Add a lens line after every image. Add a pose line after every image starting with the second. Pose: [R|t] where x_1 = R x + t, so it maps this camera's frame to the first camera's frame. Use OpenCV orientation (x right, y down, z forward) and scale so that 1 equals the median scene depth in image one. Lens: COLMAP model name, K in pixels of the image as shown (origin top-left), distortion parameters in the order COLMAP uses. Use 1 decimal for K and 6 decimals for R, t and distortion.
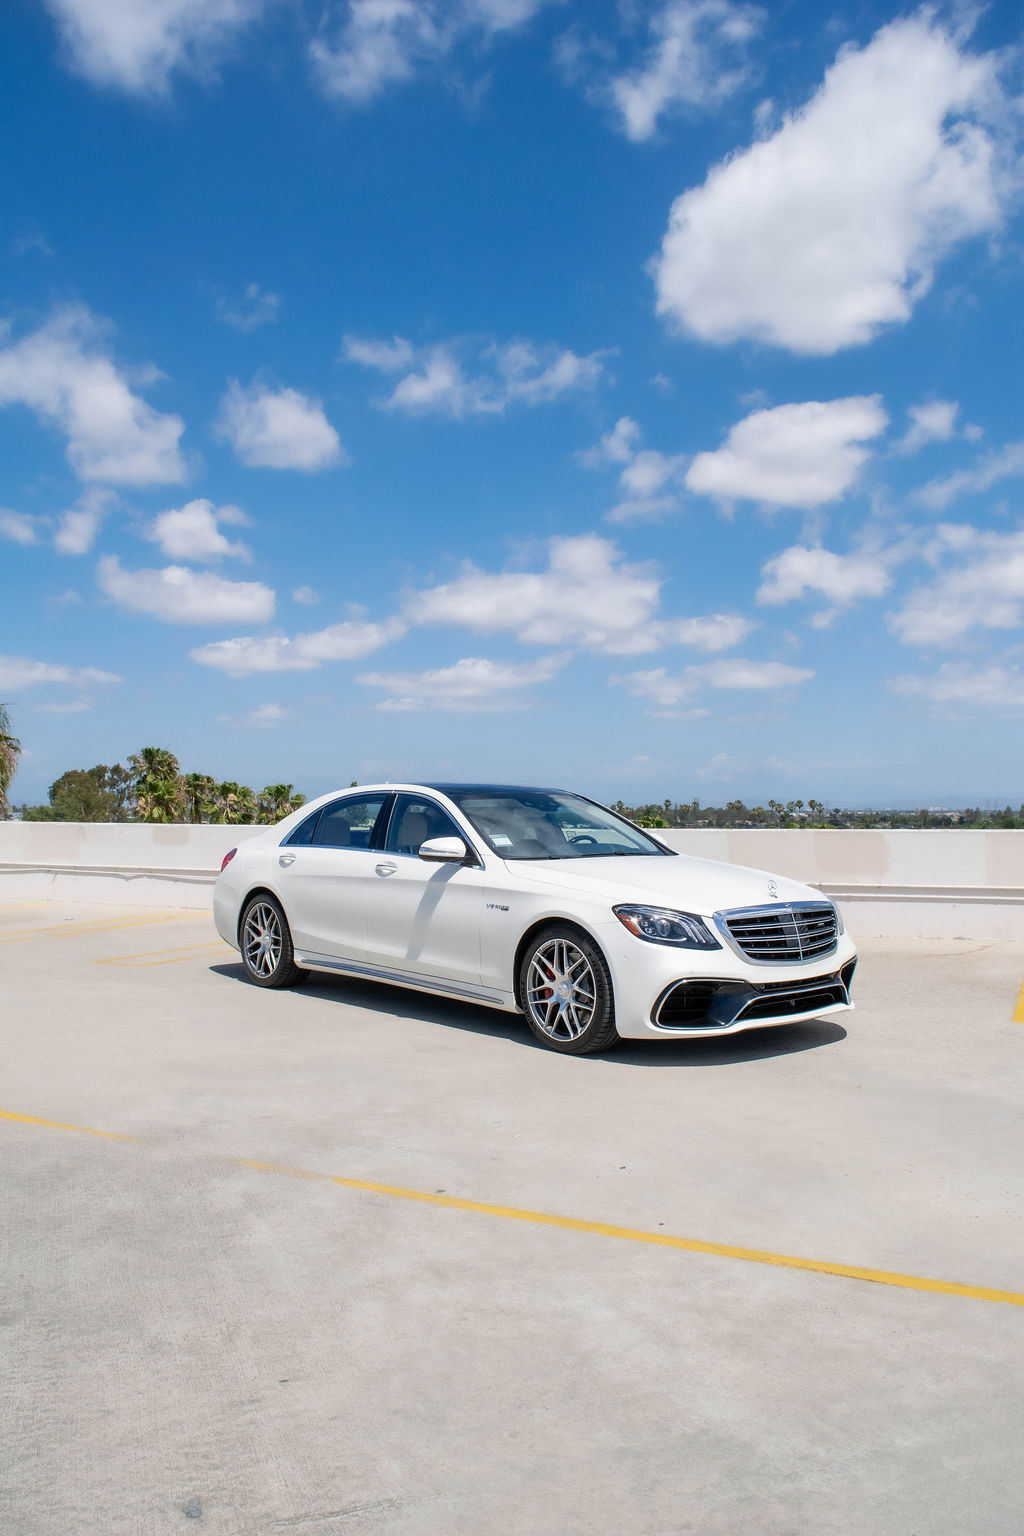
lens RADIAL K [[1236.9, 0, 508.3], [0, 1236.9, 771.5], [0, 0, 1]] dist [-0.095075, 0.016064]
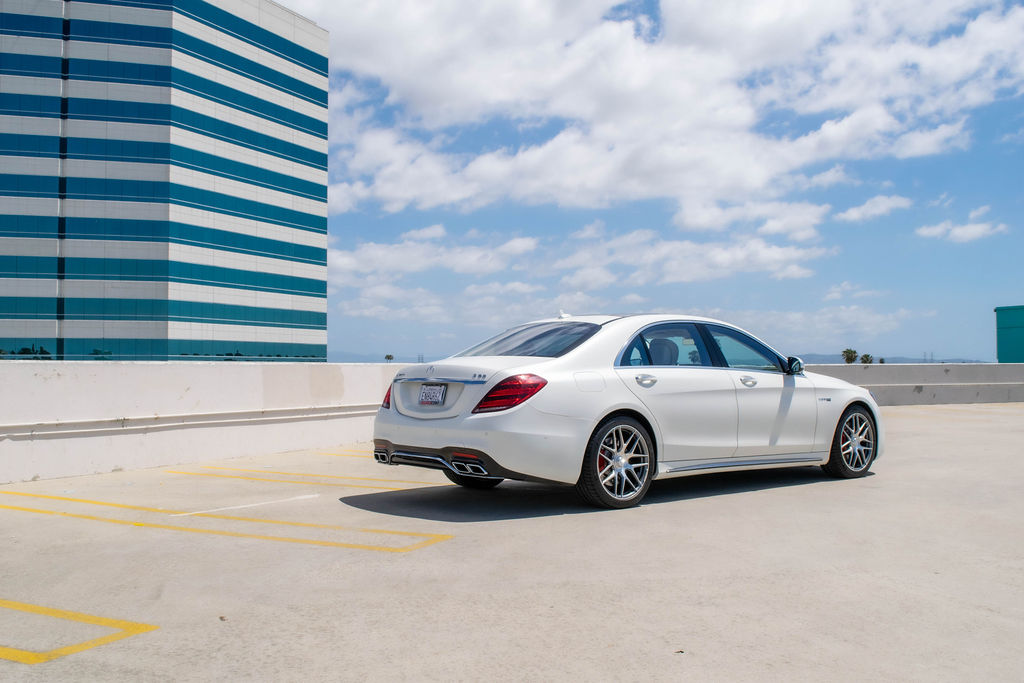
lens RADIAL K [[1015.6, 0, 513.1], [0, 1015.6, 340.5], [0, 0, 1]] dist [-0.058575, 0.000000]
pose [[0.002340, 0.029733, 0.999555, -1.387488], [-0.029646, 0.999121, -0.029651, 0.088927], [-0.999558, -0.029564, 0.003219, 1.477387]]
